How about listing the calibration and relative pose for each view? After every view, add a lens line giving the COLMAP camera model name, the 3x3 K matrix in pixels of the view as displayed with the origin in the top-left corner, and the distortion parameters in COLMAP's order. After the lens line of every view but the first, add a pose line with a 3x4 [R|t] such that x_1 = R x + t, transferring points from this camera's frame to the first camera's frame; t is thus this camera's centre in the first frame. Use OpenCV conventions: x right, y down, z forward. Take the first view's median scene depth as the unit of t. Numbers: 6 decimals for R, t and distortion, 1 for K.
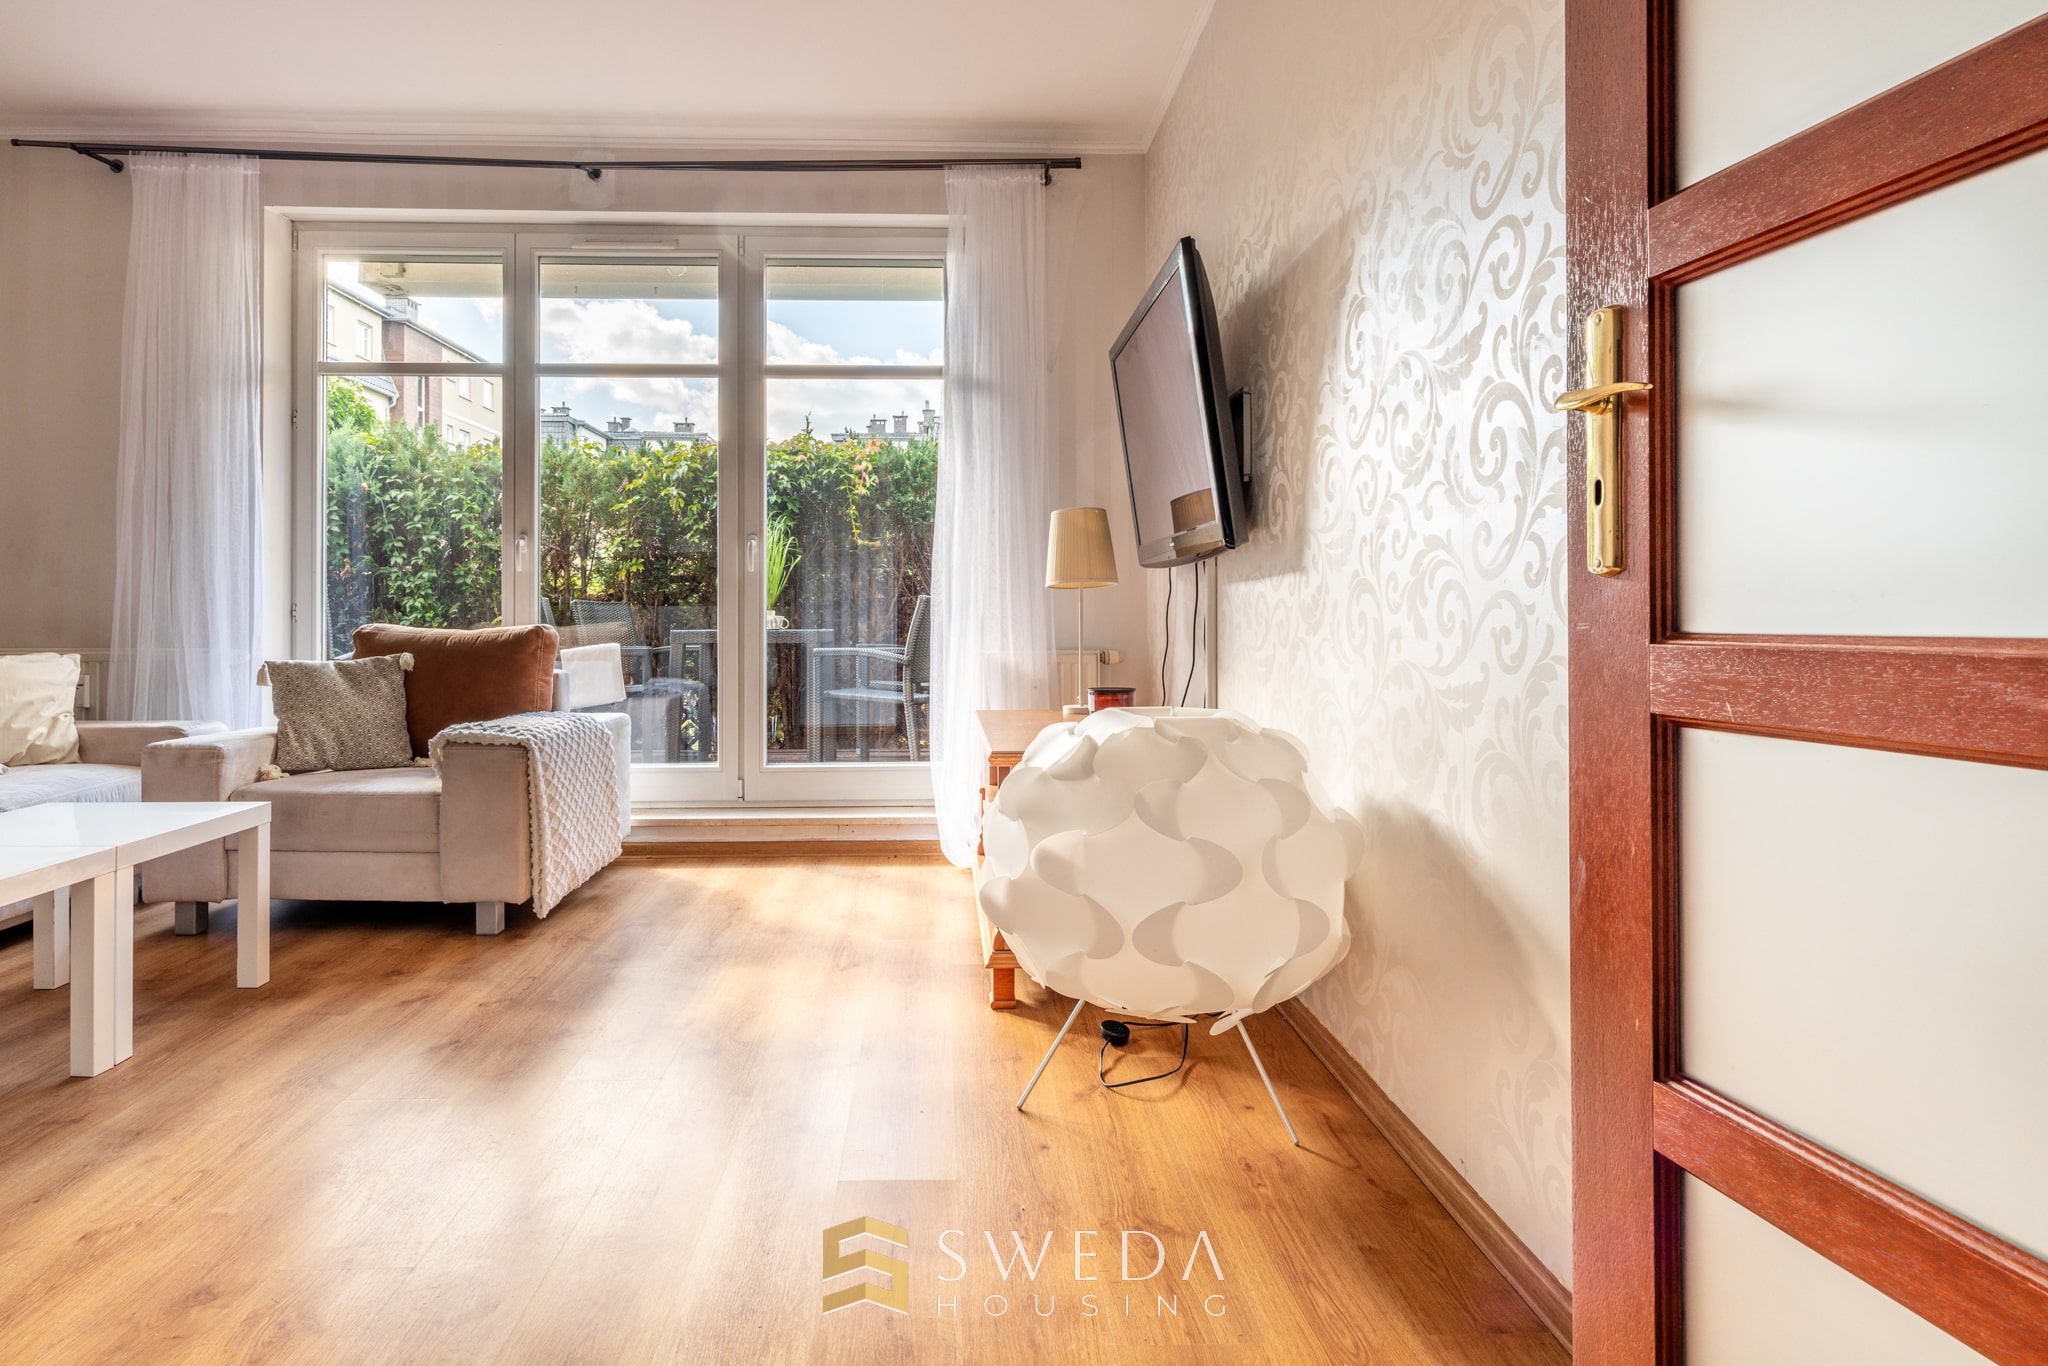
lens RADIAL K [[1163.3, 0, 988.3], [0, 1163.3, 604.1], [0, 0, 1]] dist [-0.003558, -0.001583]
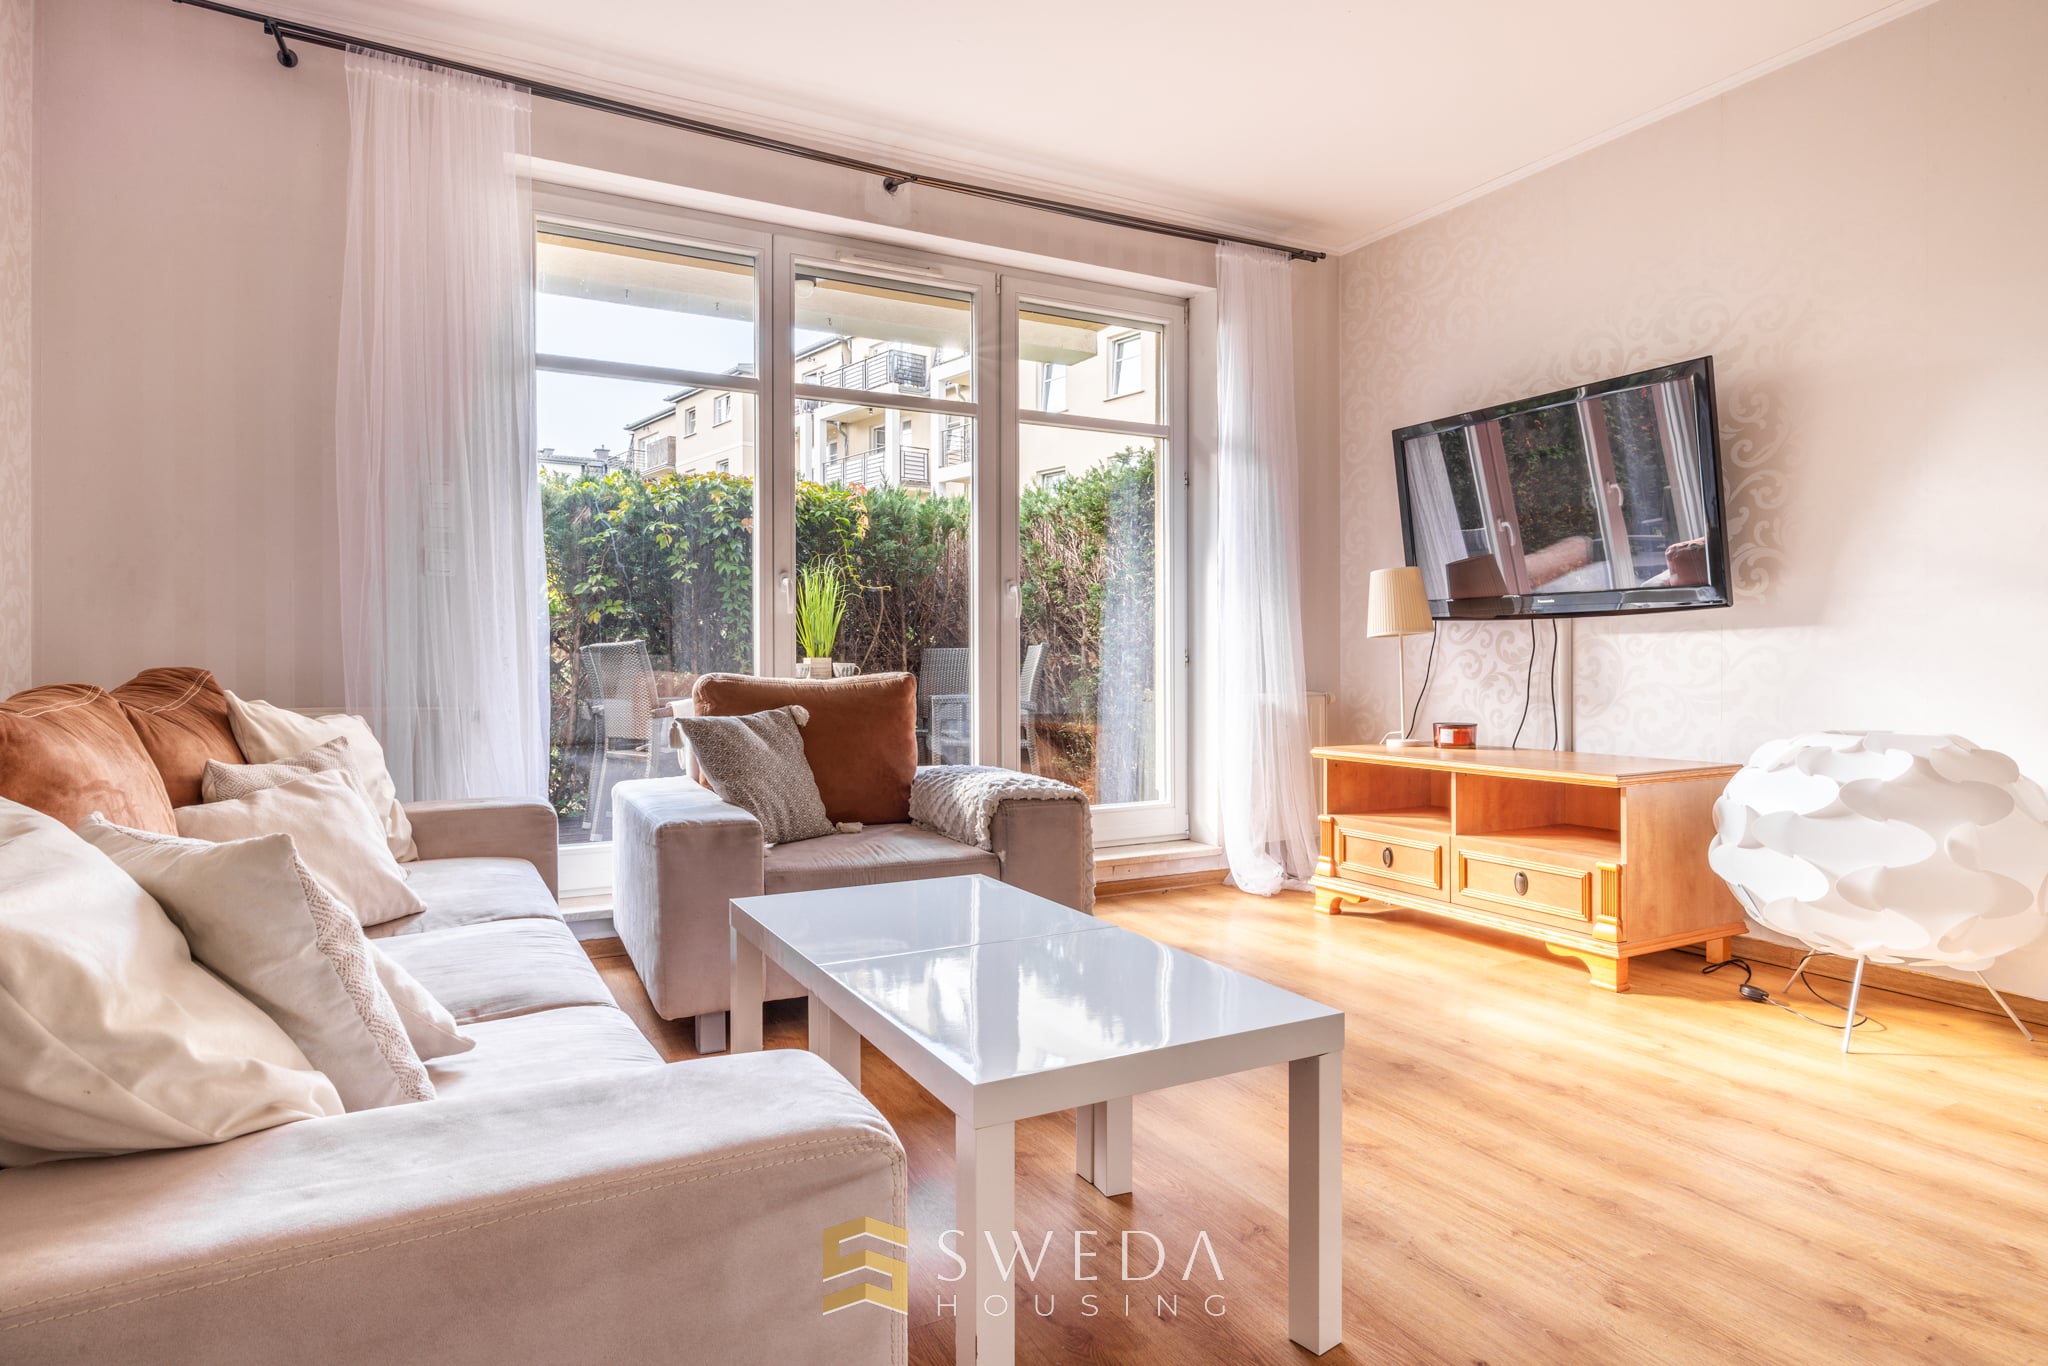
lens RADIAL K [[1118.3, 0, 1021.8], [0, 1118.3, 660.7], [0, 0, 1]] dist [-0.000378, -0.000245]
pose [[0.900494, -0.001732, 0.434865, -0.633711], [-0.001650, 0.999971, 0.007397, 0.001709], [-0.434865, -0.007379, 0.900465, 0.148256]]
